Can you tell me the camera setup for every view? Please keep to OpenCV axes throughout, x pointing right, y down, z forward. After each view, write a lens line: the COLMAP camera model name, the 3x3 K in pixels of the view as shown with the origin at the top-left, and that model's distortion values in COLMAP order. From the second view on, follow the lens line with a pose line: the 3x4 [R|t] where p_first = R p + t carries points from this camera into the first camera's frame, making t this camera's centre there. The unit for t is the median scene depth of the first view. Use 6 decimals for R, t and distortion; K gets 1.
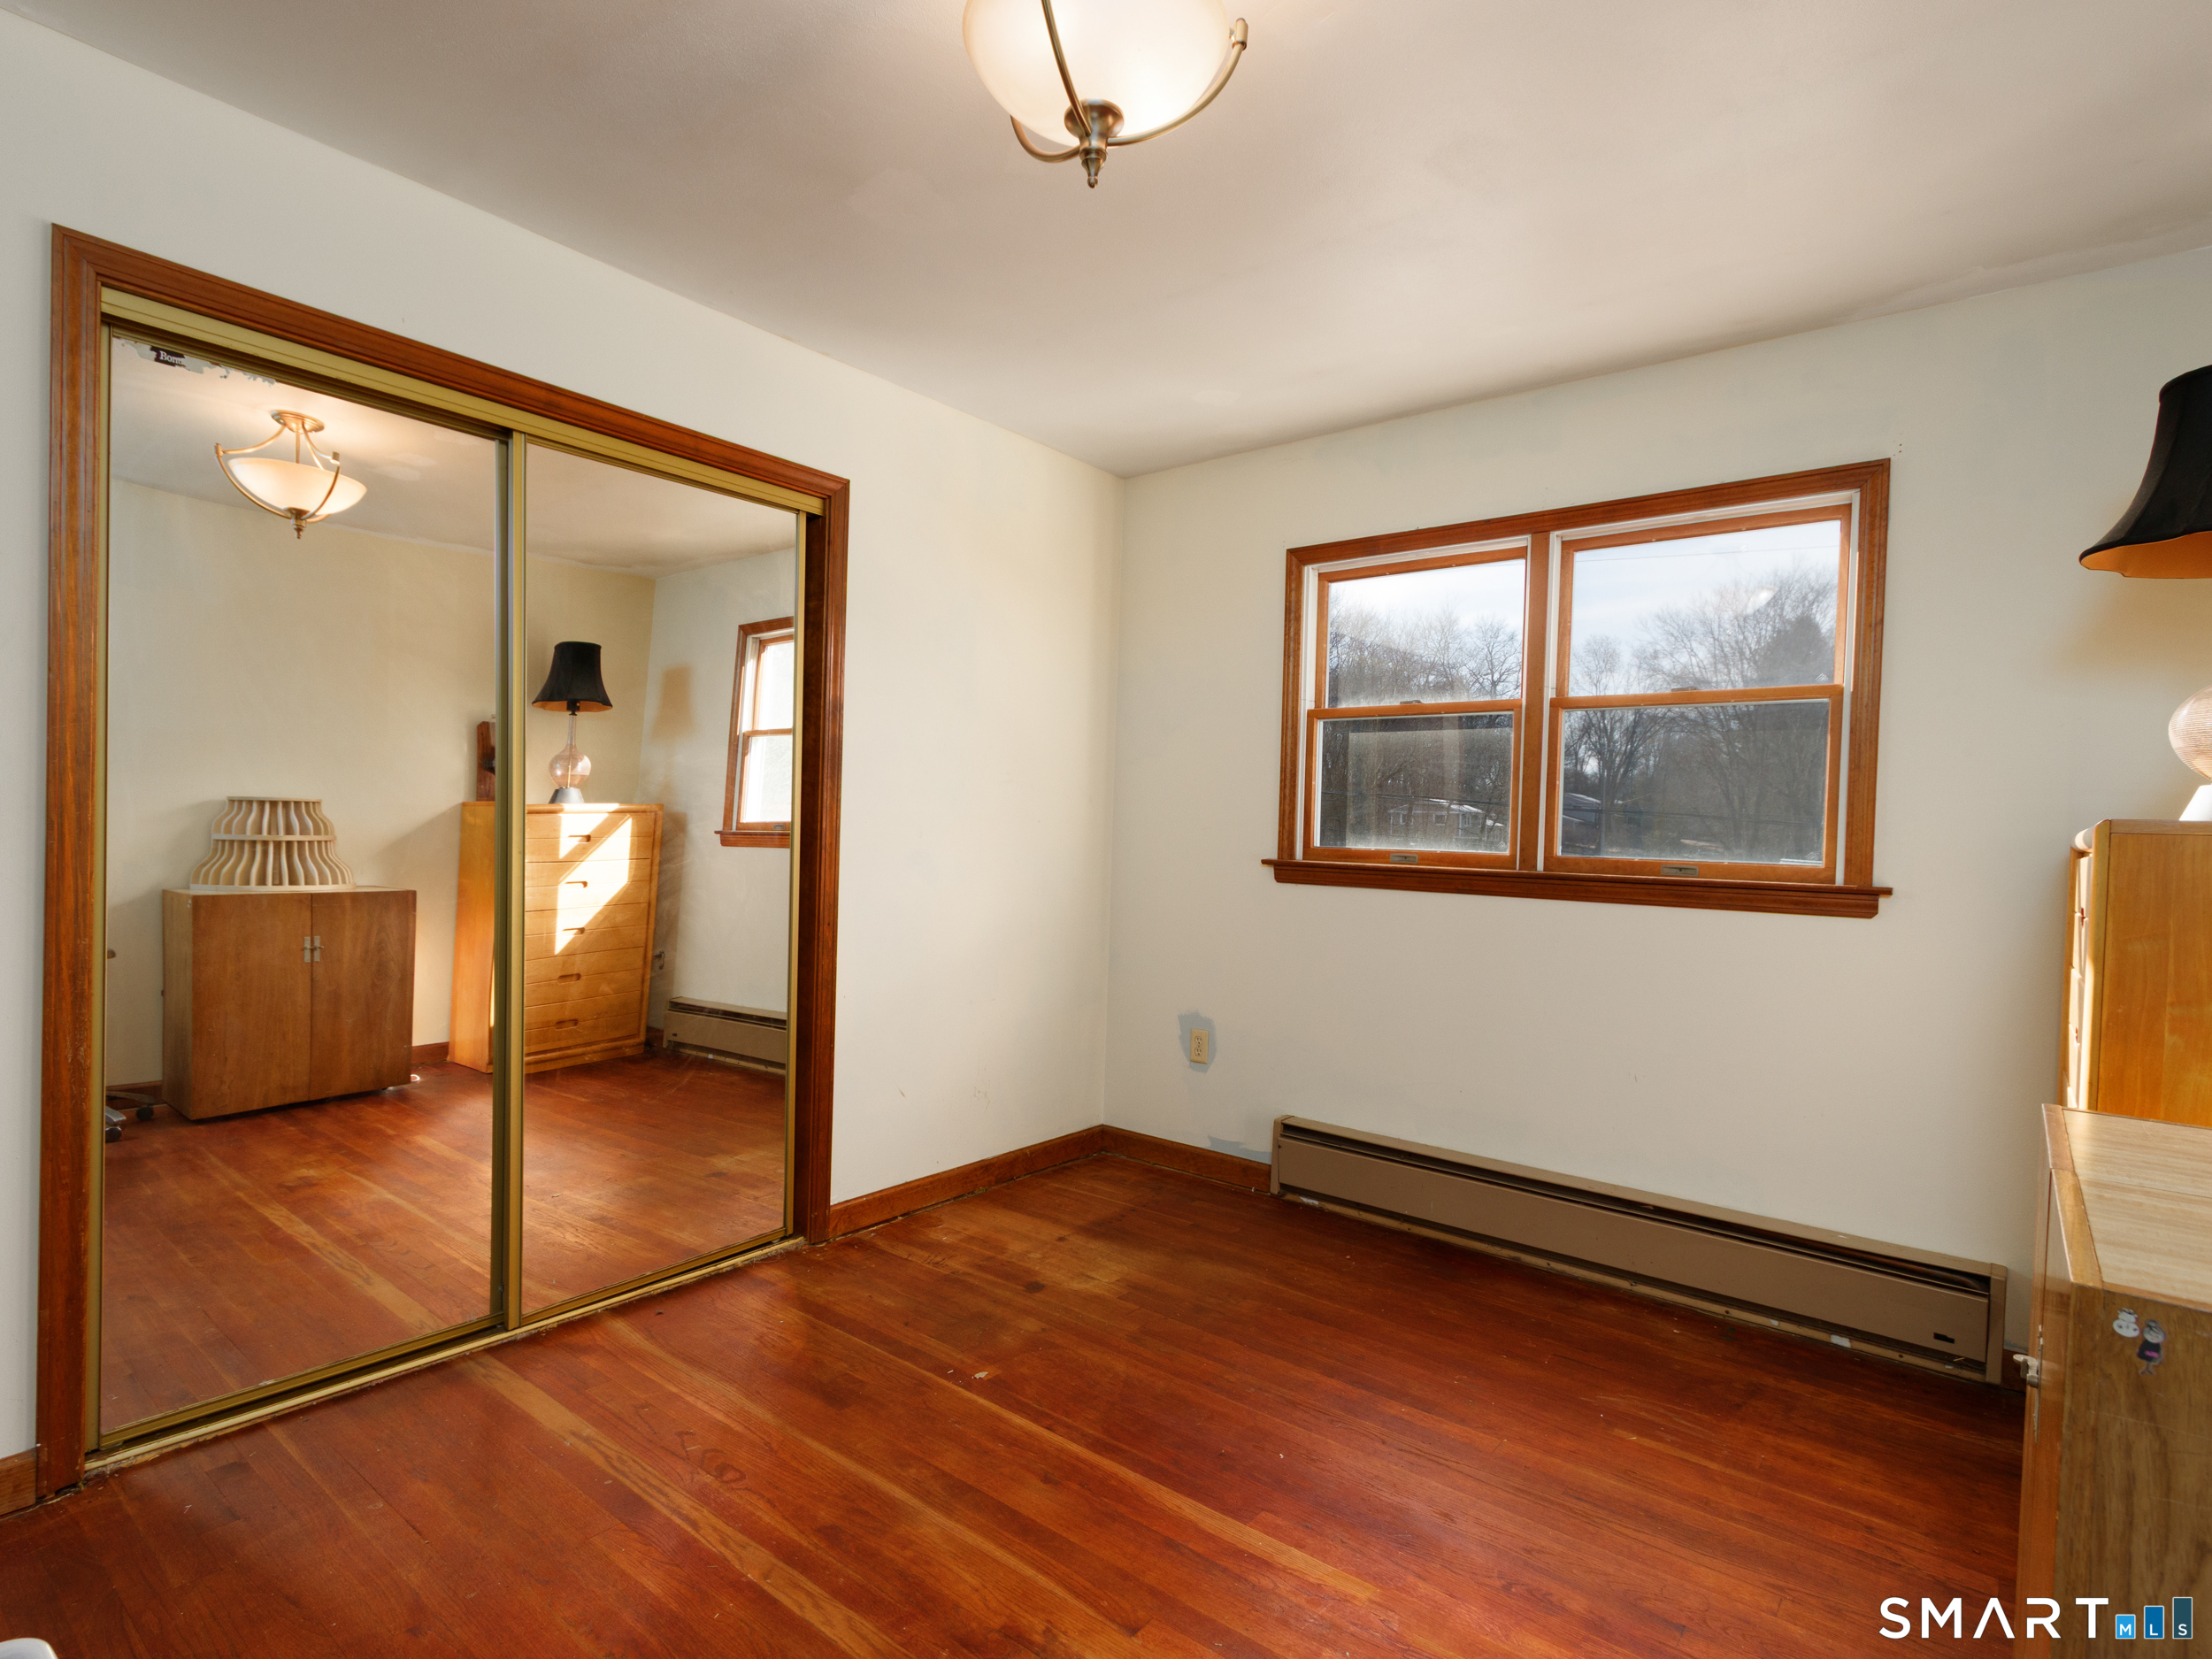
lens RADIAL K [[1132.0, 0, 1092.2], [0, 1132.0, 850.2], [0, 0, 1]] dist [0.003122, -0.000554]
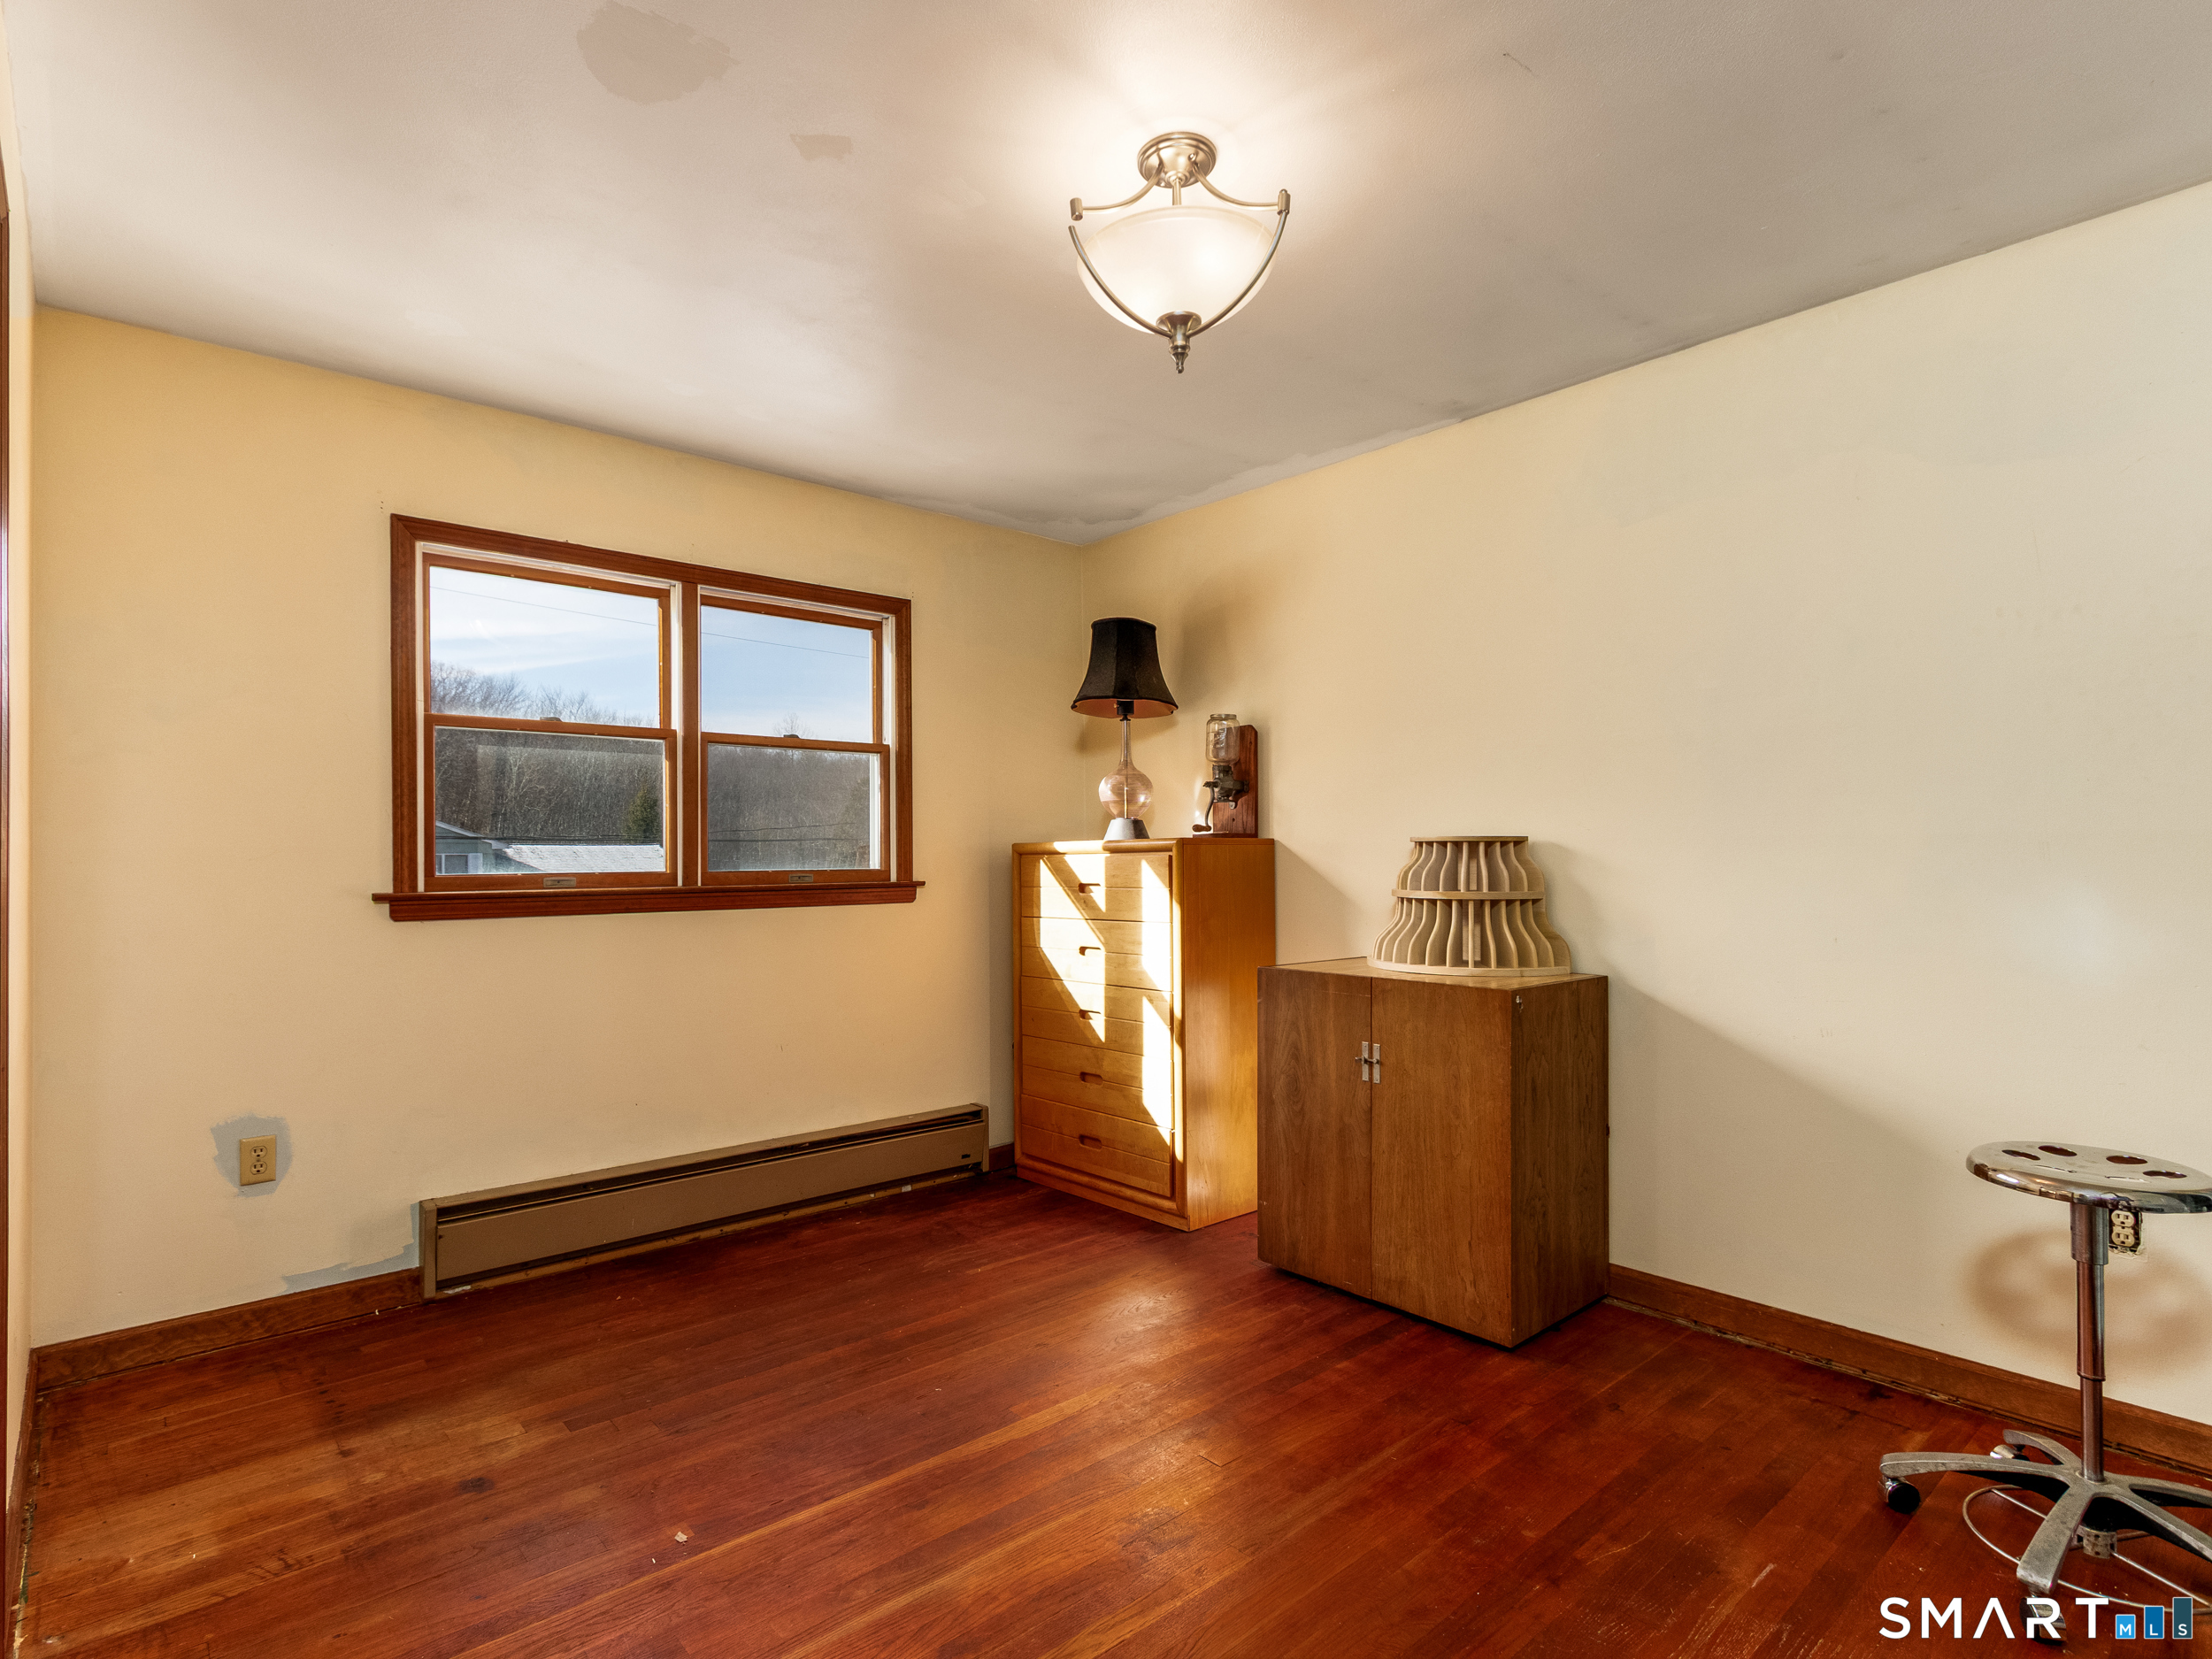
lens RADIAL K [[1132.0, 0, 1092.2], [0, 1132.0, 850.2], [0, 0, 1]] dist [0.003122, -0.000554]
pose [[0.169937, -0.026748, 0.985092, -0.695578], [0.030879, 0.999285, 0.021806, -0.031837], [-0.984971, 0.026713, 0.170641, 0.463030]]
